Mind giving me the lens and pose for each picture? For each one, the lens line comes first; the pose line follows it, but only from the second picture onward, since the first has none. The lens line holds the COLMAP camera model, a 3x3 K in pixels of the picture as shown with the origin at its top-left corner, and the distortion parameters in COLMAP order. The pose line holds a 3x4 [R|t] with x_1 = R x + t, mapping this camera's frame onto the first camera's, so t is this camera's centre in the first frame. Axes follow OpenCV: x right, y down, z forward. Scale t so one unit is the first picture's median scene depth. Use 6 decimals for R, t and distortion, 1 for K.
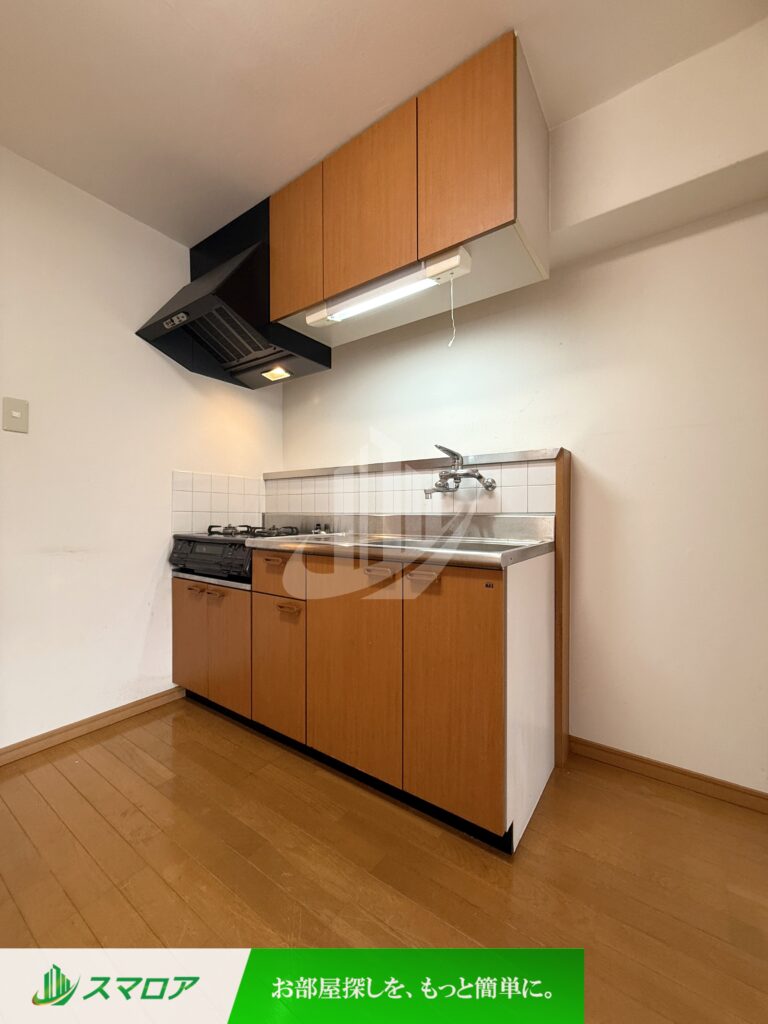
lens RADIAL K [[411.2, 0, 382.8], [0, 411.2, 511.8], [0, 0, 1]] dist [0.003958, -0.000209]
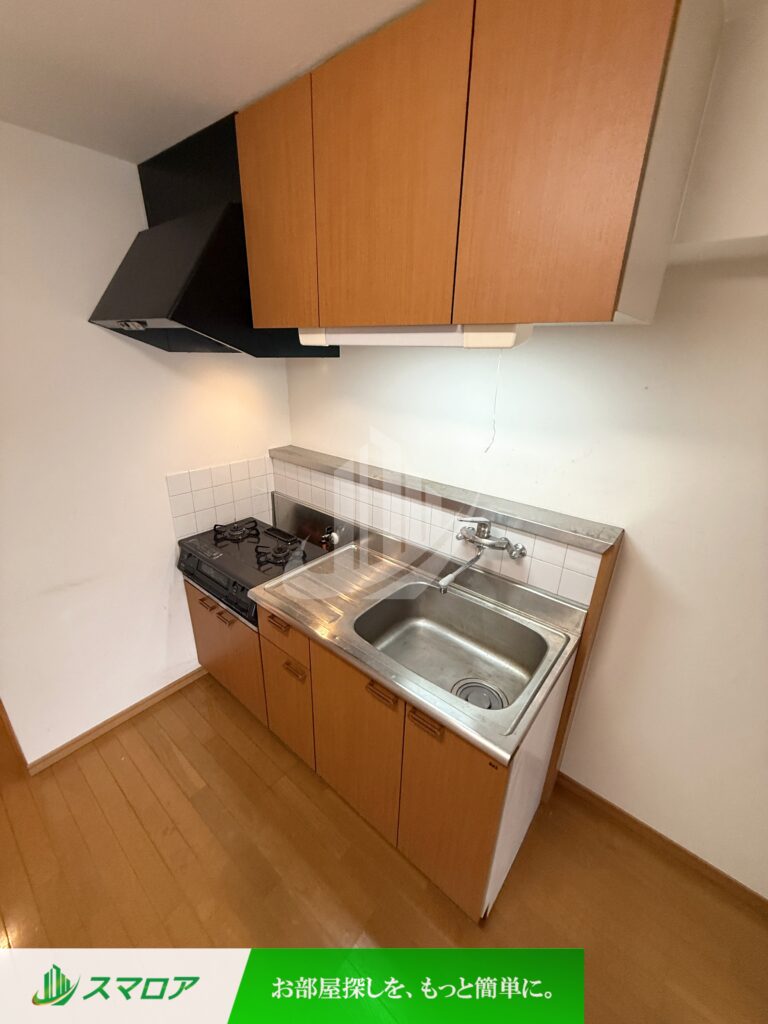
lens RADIAL K [[411.2, 0, 382.6], [0, 411.2, 512.1], [0, 0, 1]] dist [0.003958, -0.000209]
pose [[0.996942, 0.050054, -0.060003, 0.020219], [-0.024472, 0.929266, 0.368599, -0.388334], [0.074208, -0.366004, 0.927650, 0.180359]]
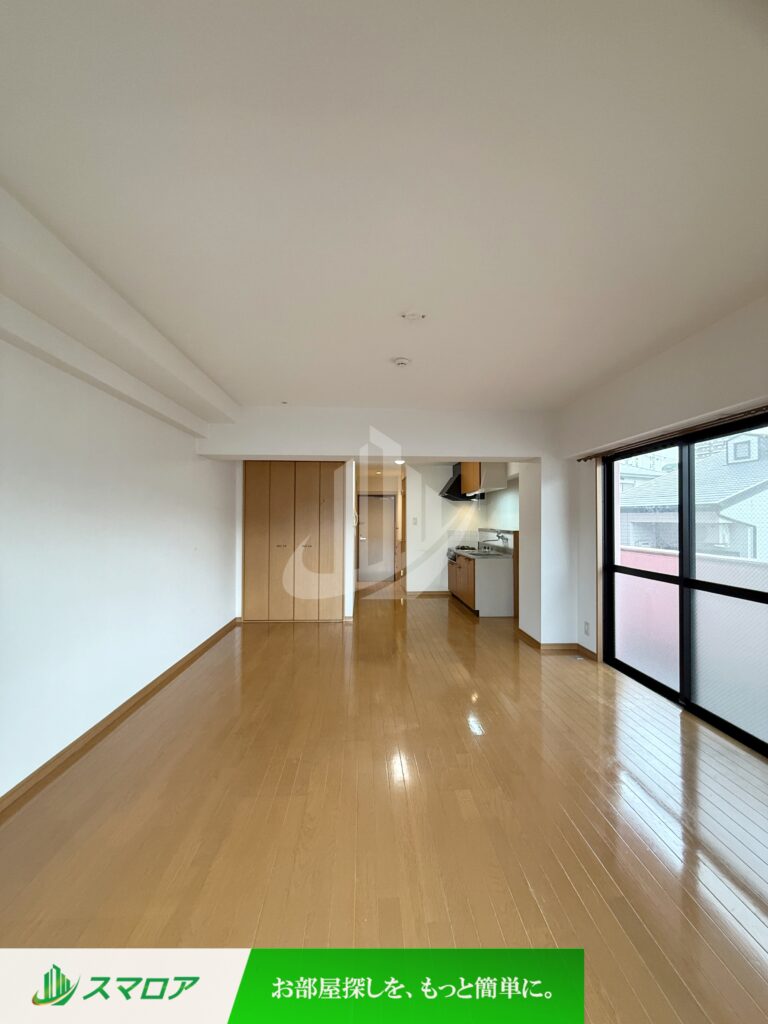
lens RADIAL K [[411.2, 0, 383.0], [0, 411.2, 512.3], [0, 0, 1]] dist [0.003958, -0.000209]
pose [[0.628816, -0.014004, -0.777428, 2.013604], [0.000272, 0.999842, -0.017790, -0.199553], [0.777554, 0.010975, 0.628721, -1.774275]]
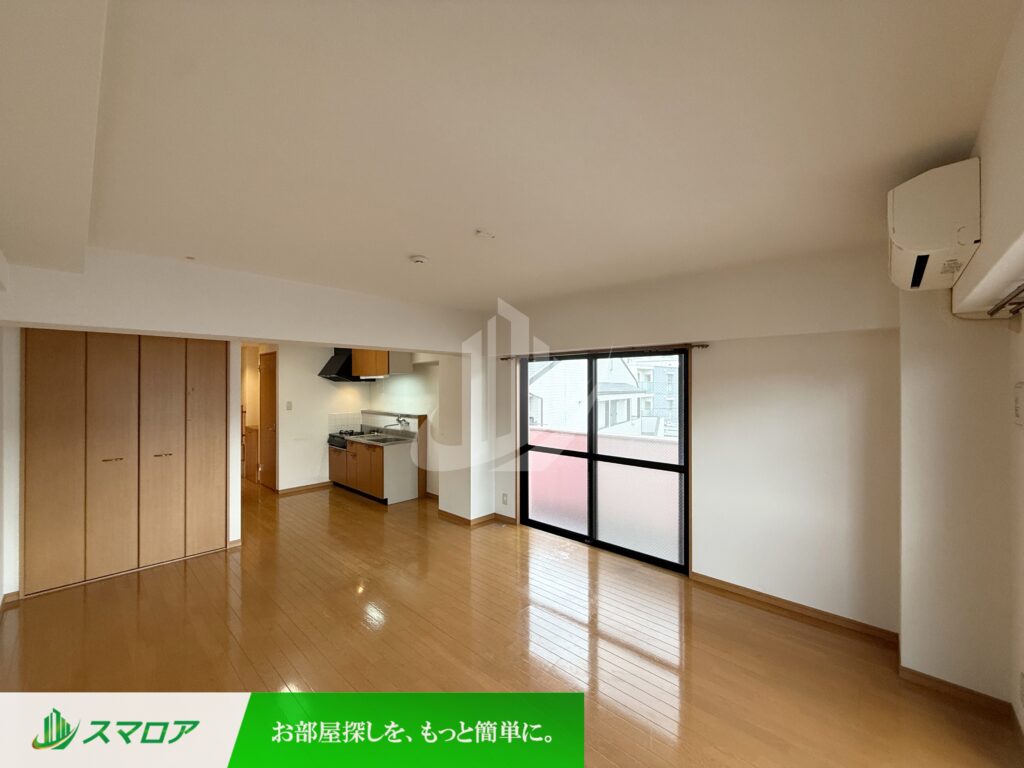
lens RADIAL K [[411.2, 0, 511.7], [0, 411.2, 384.0], [0, 0, 1]] dist [0.003958, -0.000209]
pose [[0.991459, -0.005572, -0.130300, 1.406287], [0.005678, 0.999984, 0.000442, -0.347189], [0.130295, -0.001178, 0.991475, -2.124243]]
